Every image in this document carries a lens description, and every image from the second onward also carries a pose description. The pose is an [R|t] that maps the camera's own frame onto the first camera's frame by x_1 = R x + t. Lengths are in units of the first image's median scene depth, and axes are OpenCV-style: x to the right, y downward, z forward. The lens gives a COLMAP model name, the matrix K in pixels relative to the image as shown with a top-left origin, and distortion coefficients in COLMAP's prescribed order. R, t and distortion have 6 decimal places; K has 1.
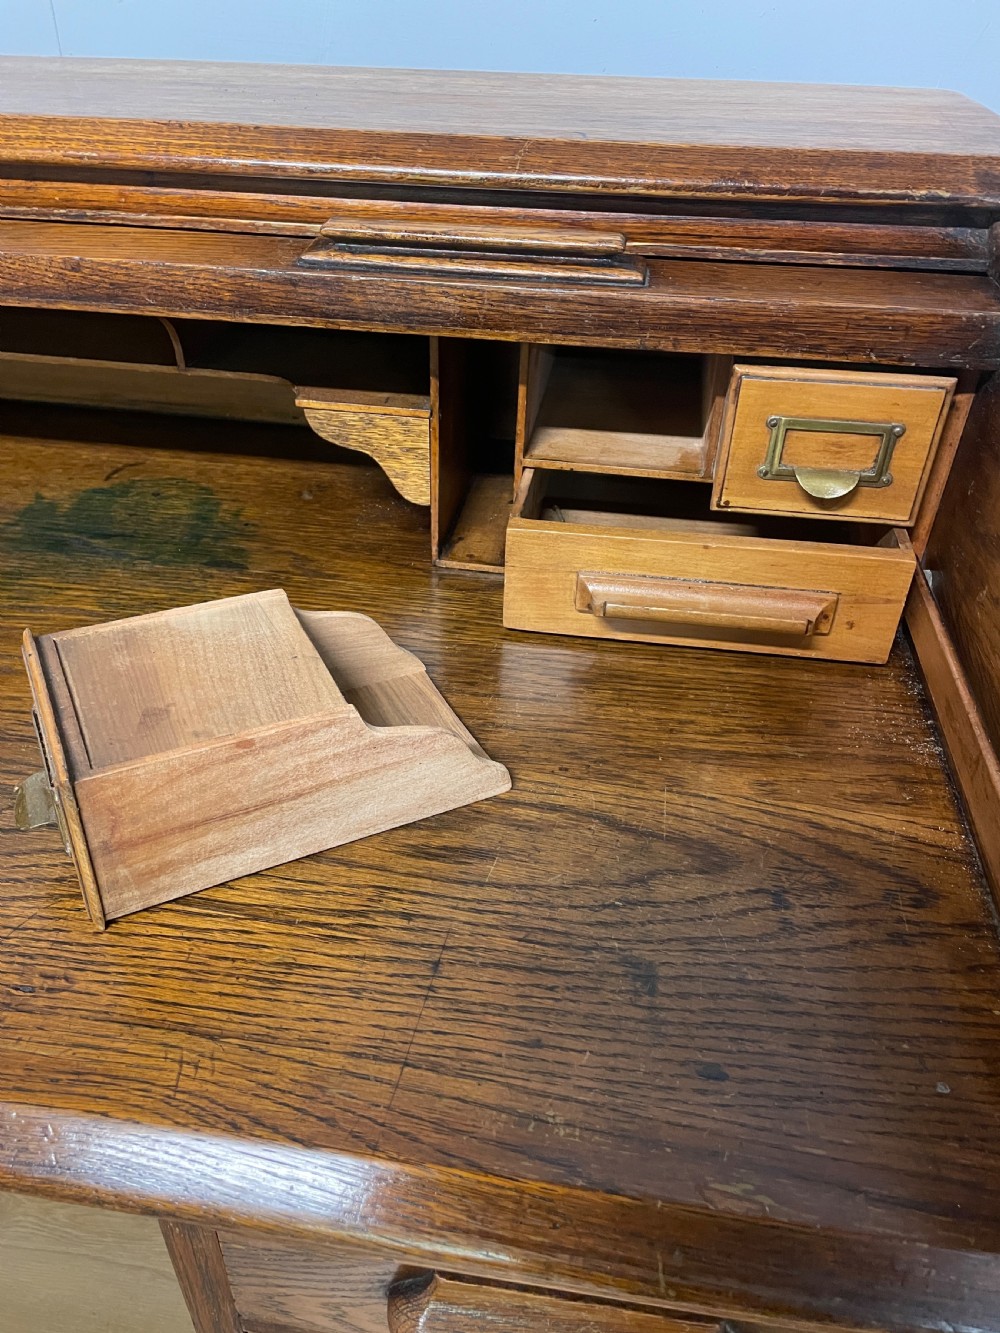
lens RADIAL K [[1008.0, 0, 492.8], [0, 1008.0, 666.9], [0, 0, 1]] dist [0.095036, -0.120934]
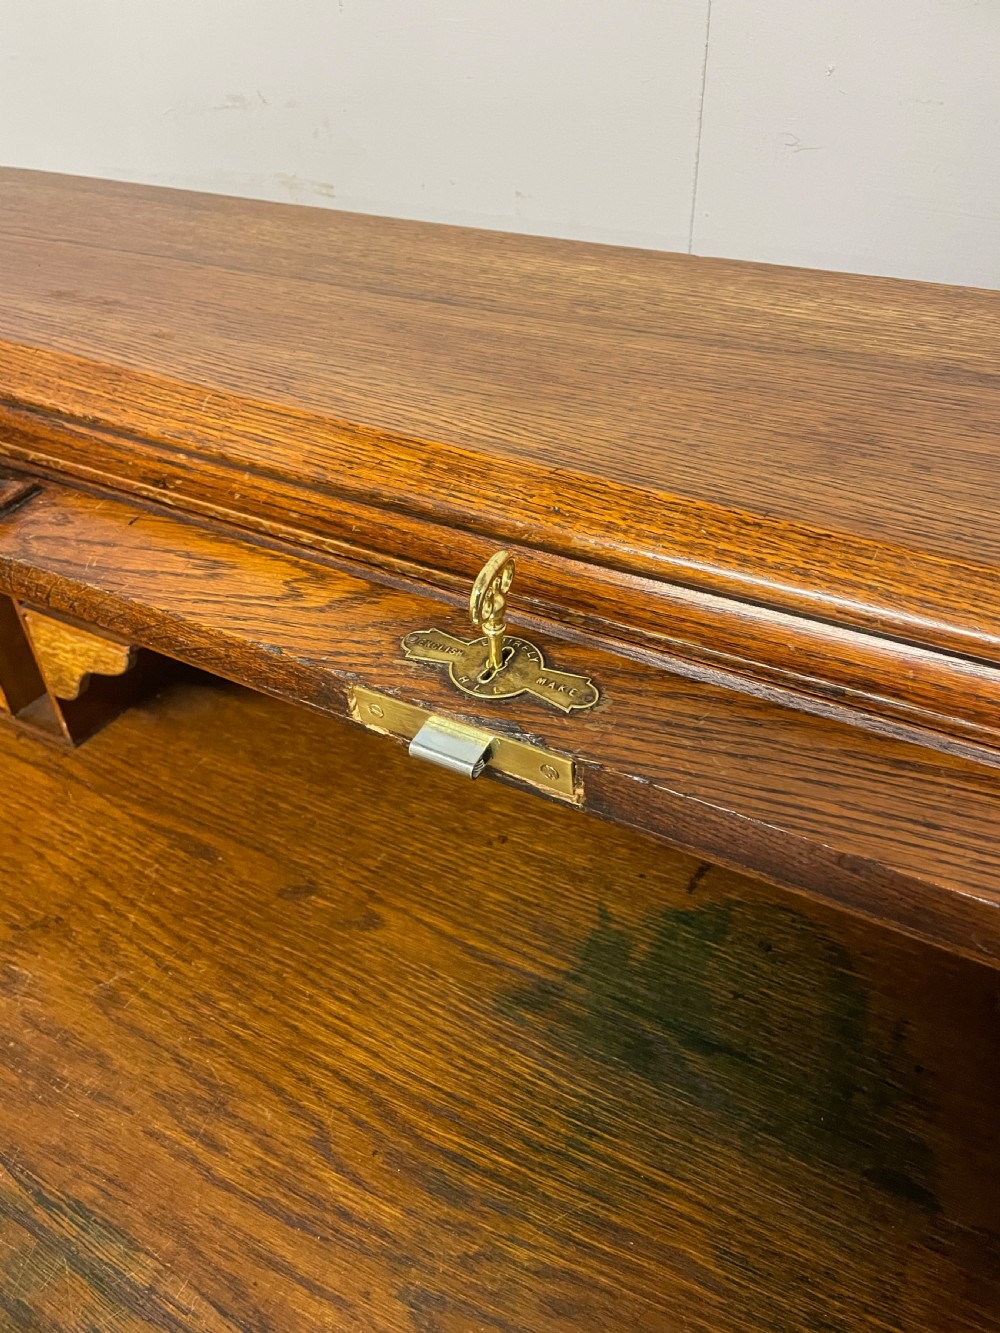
lens RADIAL K [[1018.7, 0, 488.6], [0, 1018.7, 675.2], [0, 0, 1]] dist [0.094687, -0.134458]
pose [[0.928251, 0.186228, -0.321976, -0.441197], [-0.173460, 0.982478, 0.068175, -0.506133], [0.329030, -0.007433, 0.944290, 0.412884]]
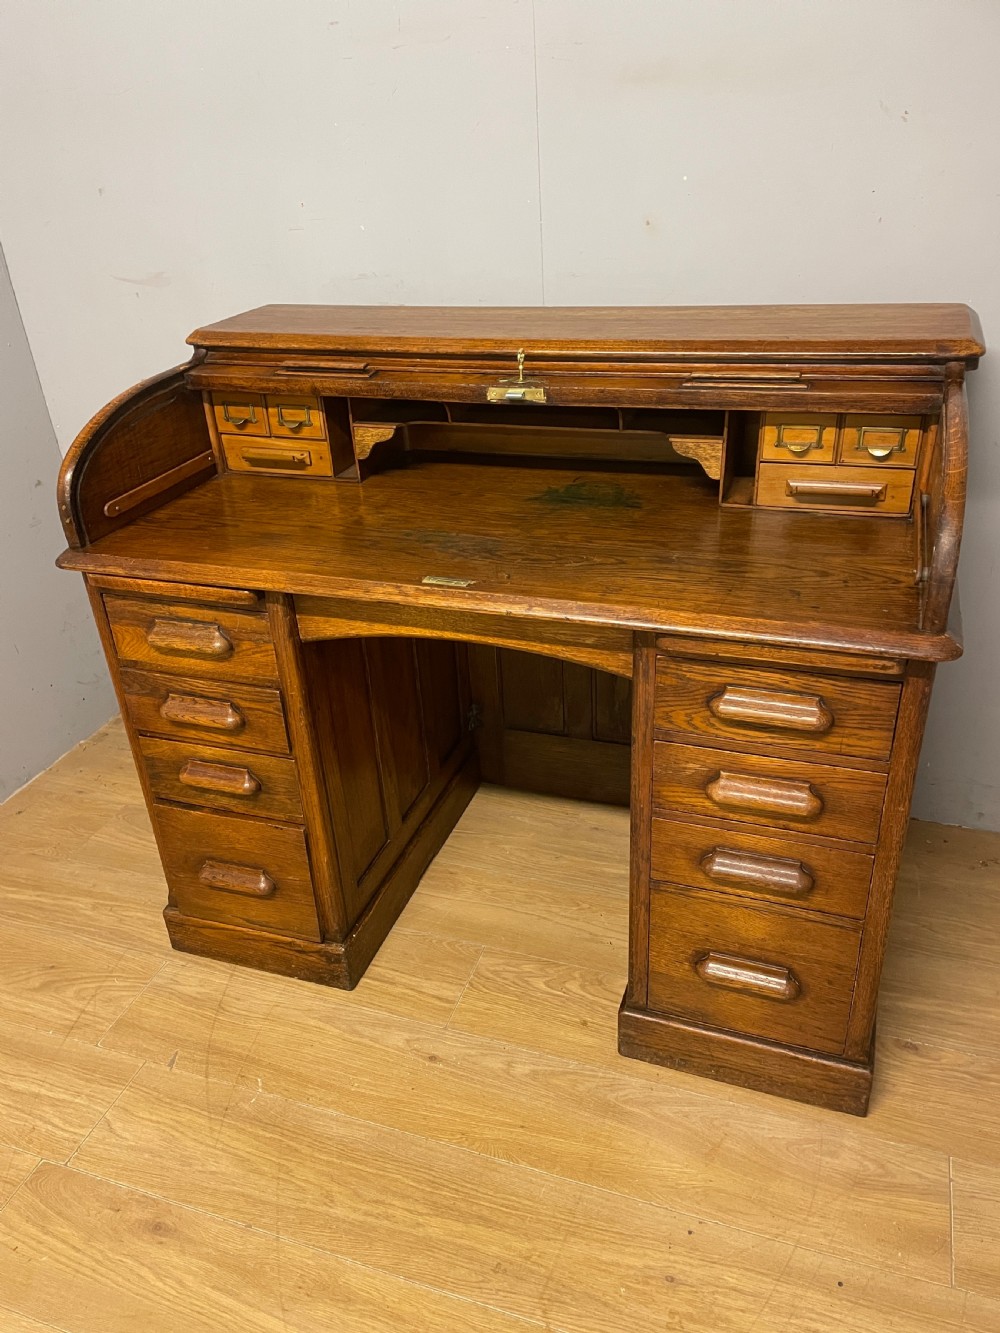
lens RADIAL K [[1008.6, 0, 493.7], [0, 1008.6, 672.4], [0, 0, 1]] dist [0.094159, -0.118992]
pose [[0.977076, 0.029319, -0.210862, -0.079537], [-0.052849, 0.992871, -0.106837, 0.730428], [0.206227, 0.115532, 0.971660, -1.784260]]
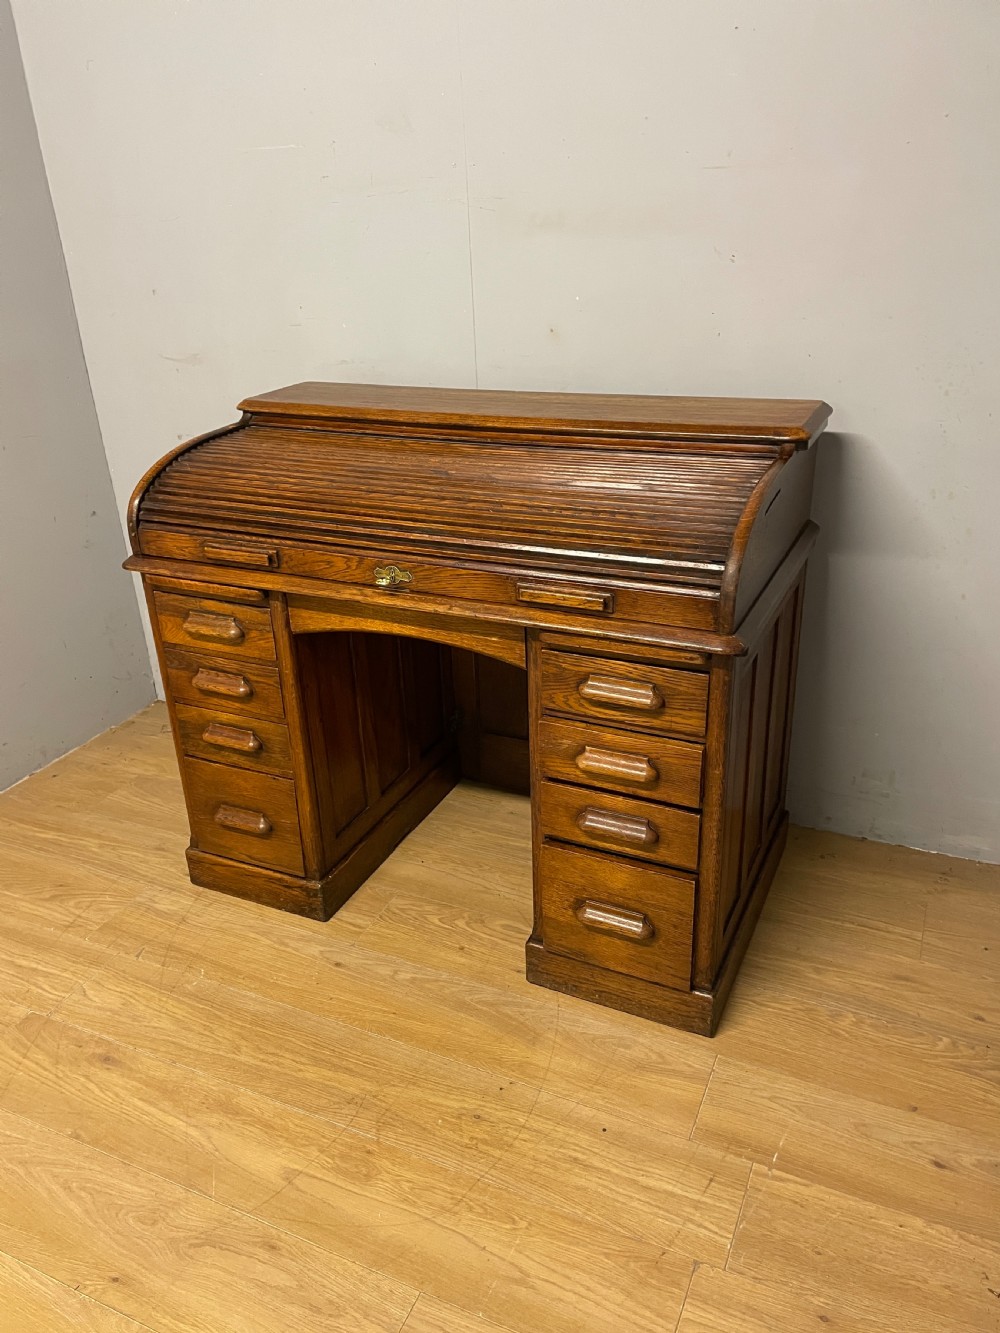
lens RADIAL K [[1008.0, 0, 492.8], [0, 1008.0, 666.9], [0, 0, 1]] dist [0.095036, -0.120934]
pose [[0.955853, 0.065577, -0.286434, 0.795566], [-0.118649, 0.977916, -0.172057, 1.075313], [0.268826, 0.198446, 0.942524, -2.488954]]
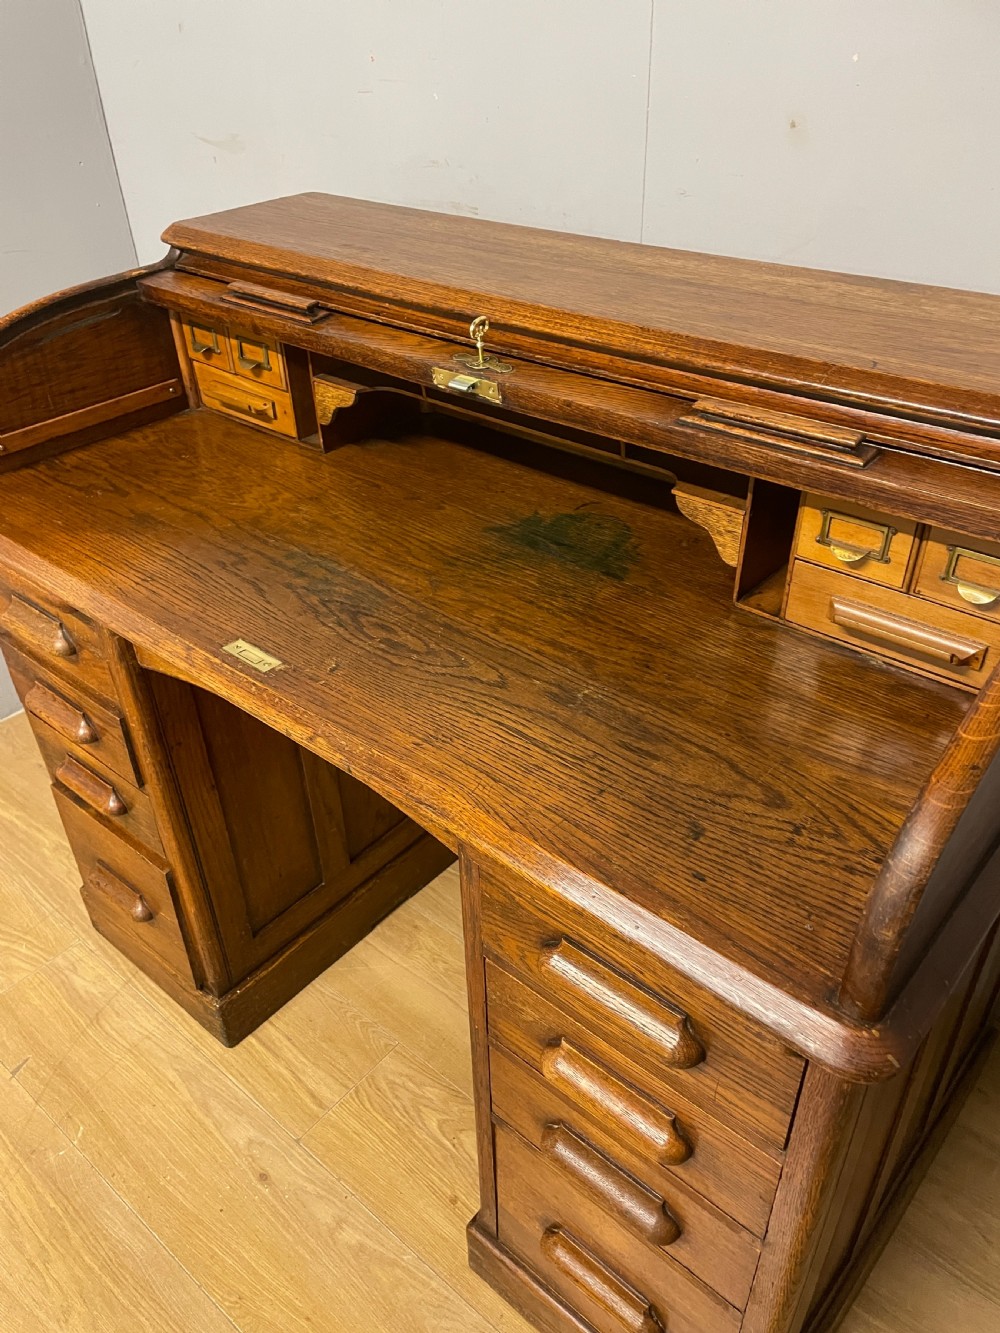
lens RADIAL K [[1007.1, 0, 494.5], [0, 1007.1, 676.1], [0, 0, 1]] dist [0.096642, -0.128181]
pose [[0.841040, 0.273250, -0.466889, 0.490314], [-0.273218, 0.959449, 0.069357, -0.004995], [0.466908, 0.069231, 0.881592, -0.677333]]
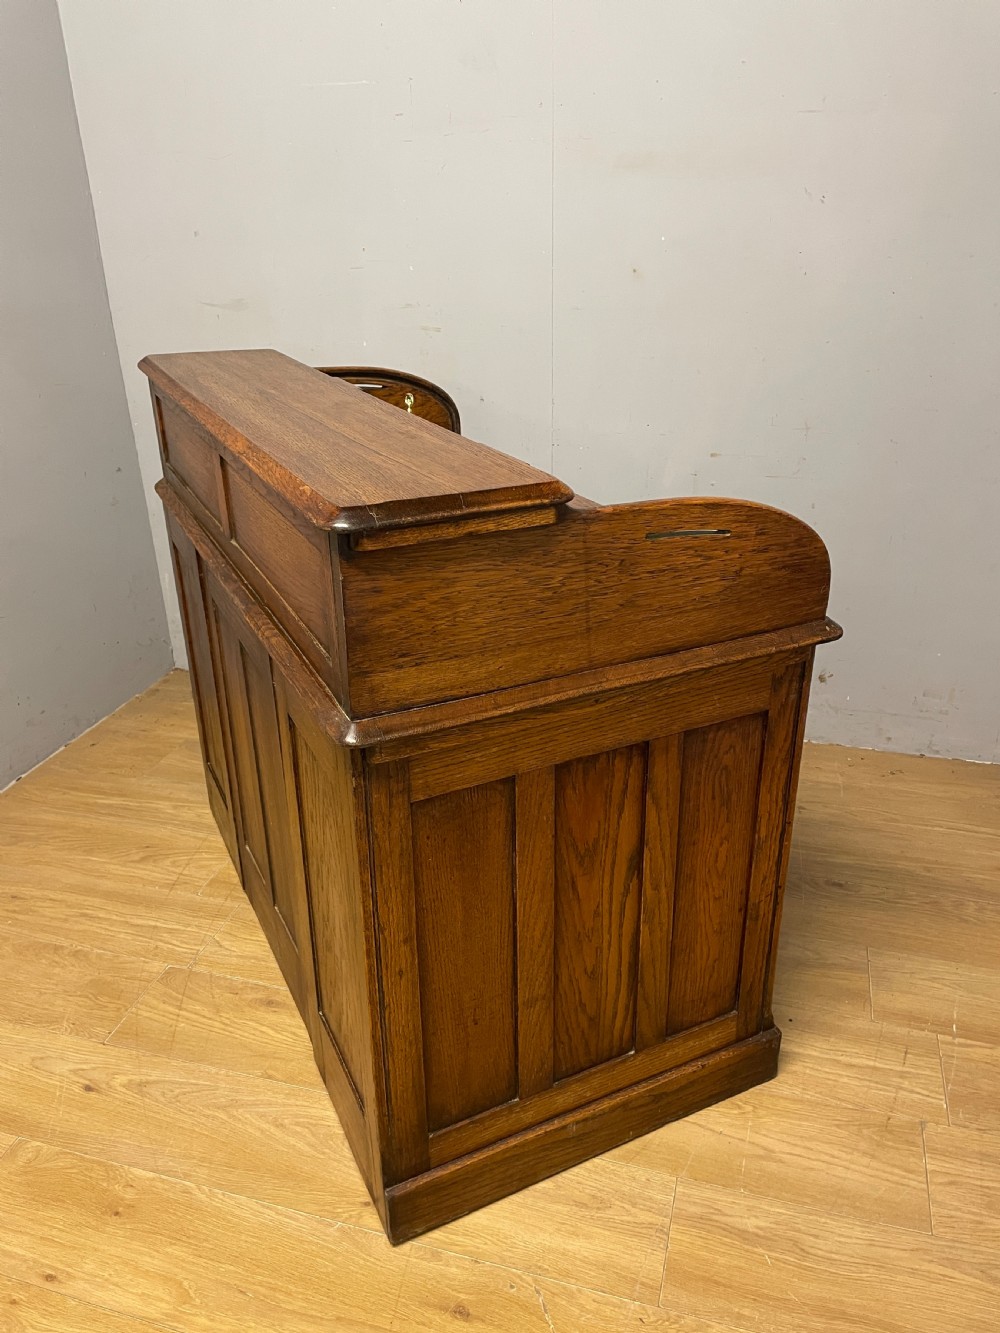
lens RADIAL K [[1009.6, 0, 496.3], [0, 1009.6, 662.4], [0, 0, 1]] dist [0.094773, -0.121541]
pose [[0.989180, 0.026121, -0.144365, -0.251066], [-0.053278, 0.980800, -0.187597, 1.454013], [0.136694, 0.193259, 0.971579, -2.708789]]
